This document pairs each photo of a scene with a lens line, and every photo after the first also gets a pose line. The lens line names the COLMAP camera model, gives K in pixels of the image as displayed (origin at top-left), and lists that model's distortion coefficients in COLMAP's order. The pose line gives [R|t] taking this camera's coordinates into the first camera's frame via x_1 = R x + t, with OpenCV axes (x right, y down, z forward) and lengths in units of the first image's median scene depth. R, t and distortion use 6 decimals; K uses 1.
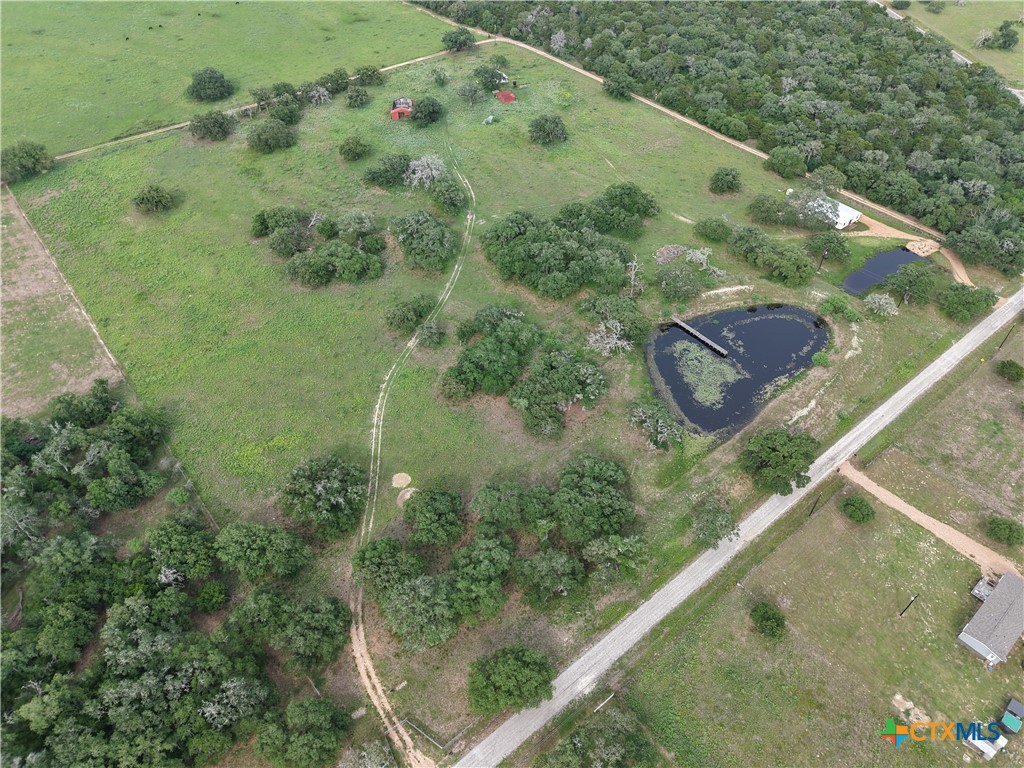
lens RADIAL K [[693.0, 0, 515.4], [0, 693.0, 383.5], [0, 0, 1]] dist [0.031702, -0.030858]
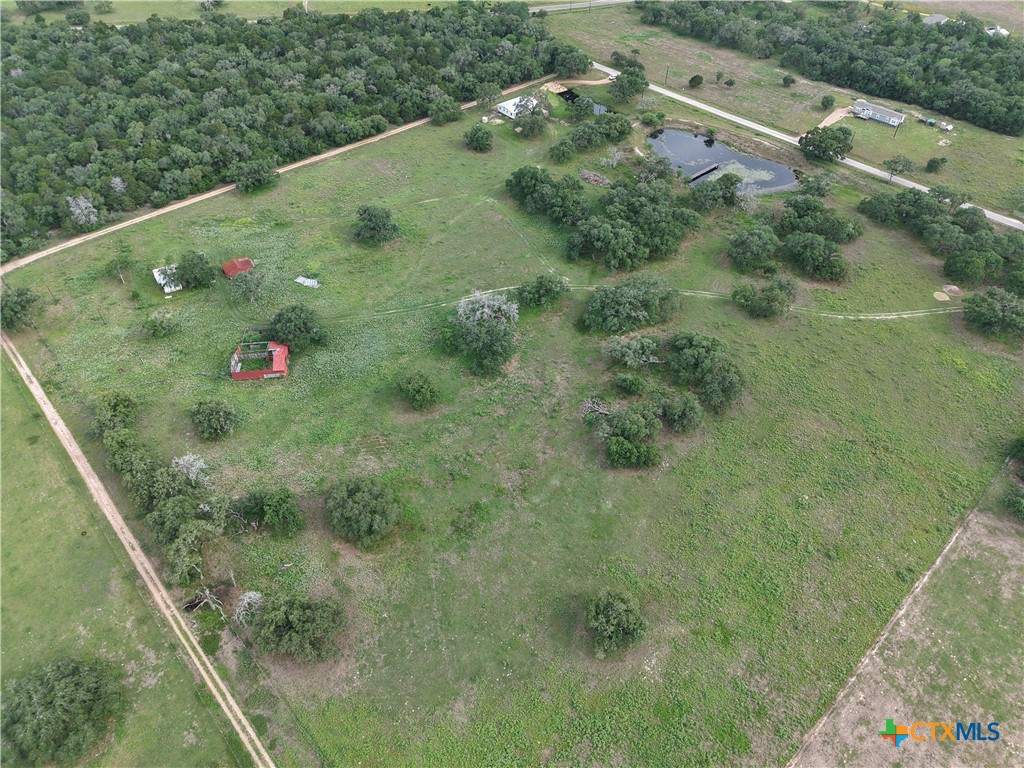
lens RADIAL K [[693.0, 0, 515.4], [0, 693.0, 383.5], [0, 0, 1]] dist [0.031702, -0.030858]
pose [[-0.066471, -0.707799, 0.703280, -0.642161], [0.693700, 0.473841, 0.542452, -0.584134], [-0.717190, 0.523923, 0.459504, 0.595060]]
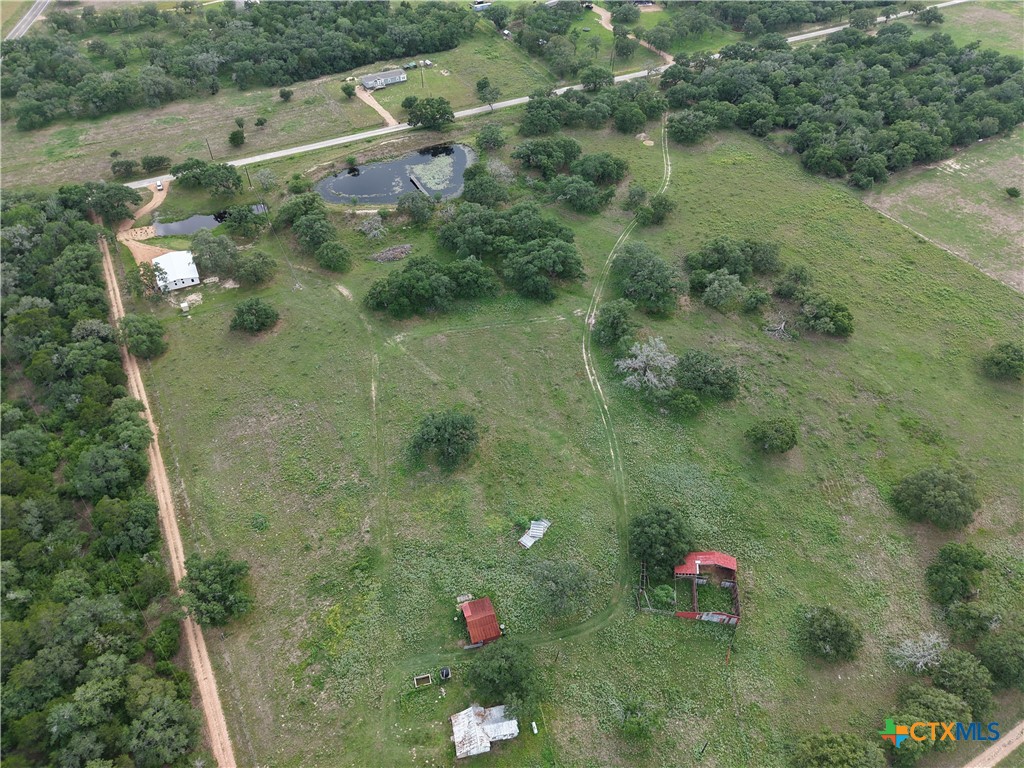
lens RADIAL K [[693.0, 0, 515.4], [0, 693.0, 383.5], [0, 0, 1]] dist [0.031702, -0.030858]
pose [[-0.982951, -0.141975, 0.116835, -0.070818], [0.116140, 0.013203, 0.993145, -0.906362], [-0.142544, 0.989782, 0.003511, 0.920122]]
